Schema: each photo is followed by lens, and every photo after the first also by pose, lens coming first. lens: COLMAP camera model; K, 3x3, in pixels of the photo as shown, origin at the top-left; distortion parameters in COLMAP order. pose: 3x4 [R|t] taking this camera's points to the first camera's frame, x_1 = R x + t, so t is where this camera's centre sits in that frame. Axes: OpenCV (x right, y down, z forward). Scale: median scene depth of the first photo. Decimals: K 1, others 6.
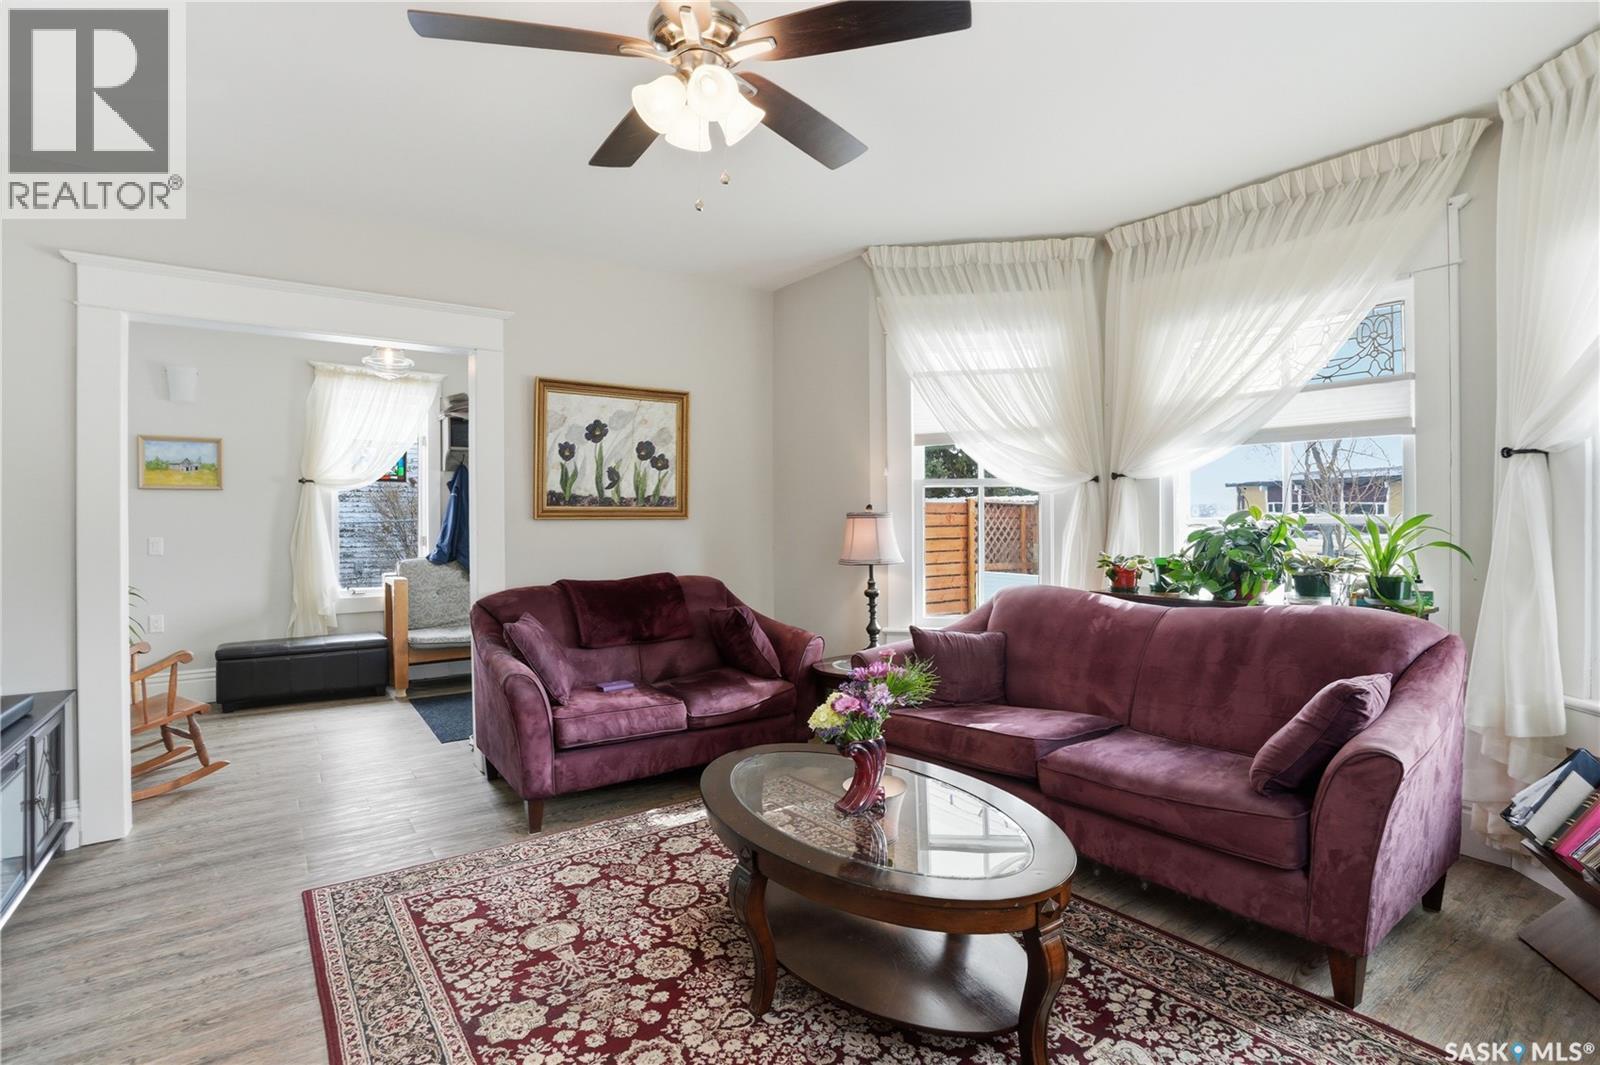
lens RADIAL K [[769.7, 0, 796.5], [0, 769.7, 500.9], [0, 0, 1]] dist [-0.054940, 0.021631]
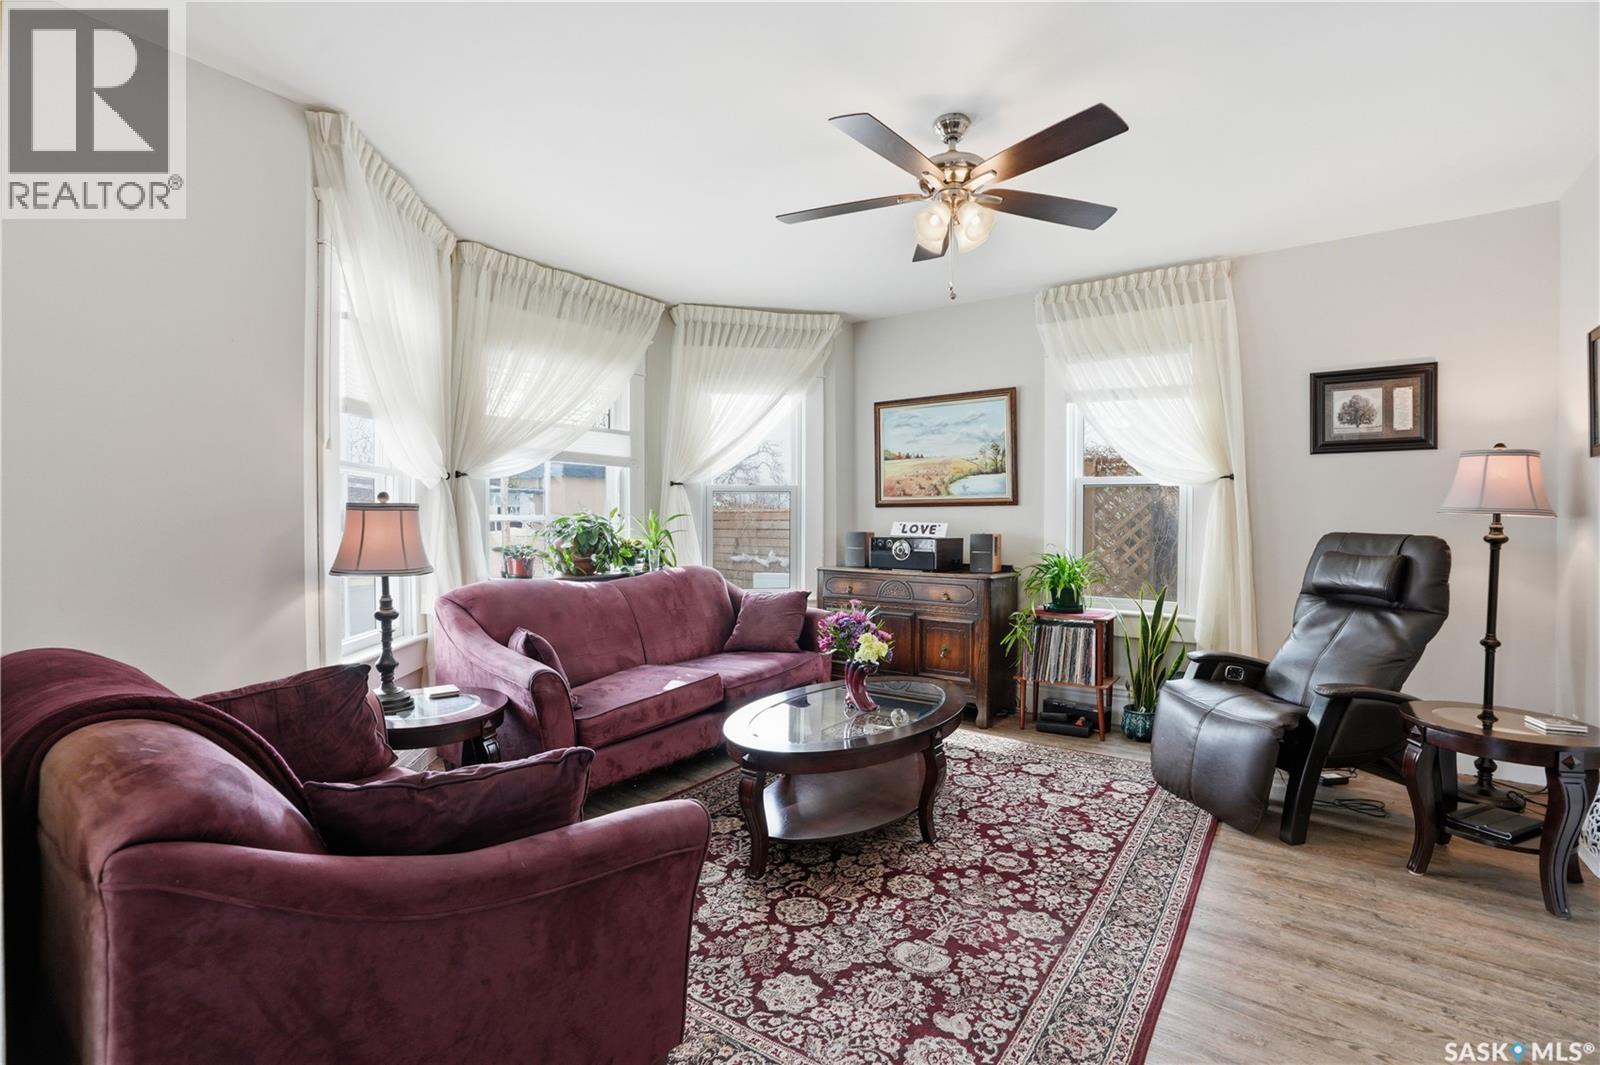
lens RADIAL K [[745.5, 0, 804.7], [0, 745.5, 526.2], [0, 0, 1]] dist [-0.065498, 0.027951]
pose [[-0.323234, -0.002044, 0.946317, -1.151693], [-0.025359, 0.999657, -0.006503, 0.054612], [-0.945979, -0.026100, -0.323175, 1.467627]]
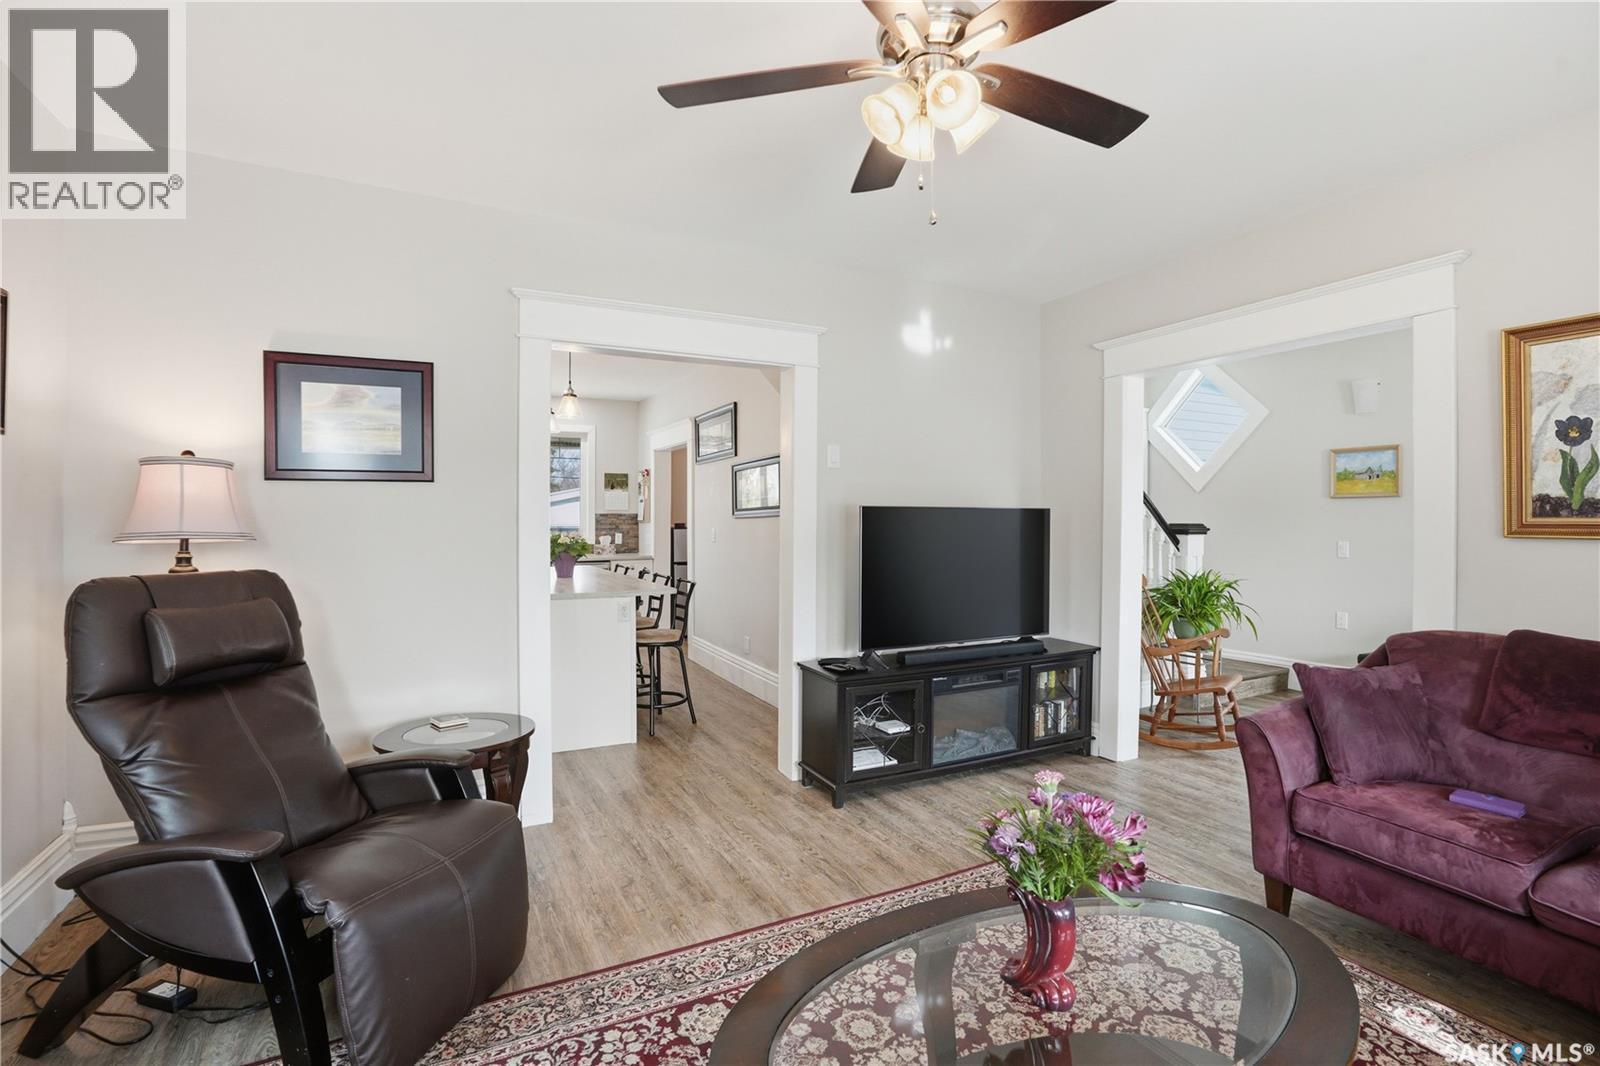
lens RADIAL K [[745.5, 0, 804.7], [0, 745.5, 526.7], [0, 0, 1]] dist [-0.065498, 0.027951]
pose [[-0.134398, 0.016243, -0.990794, 0.684408], [0.027675, 0.999537, 0.012632, -0.020130], [0.990541, -0.025723, -0.134785, 0.832337]]
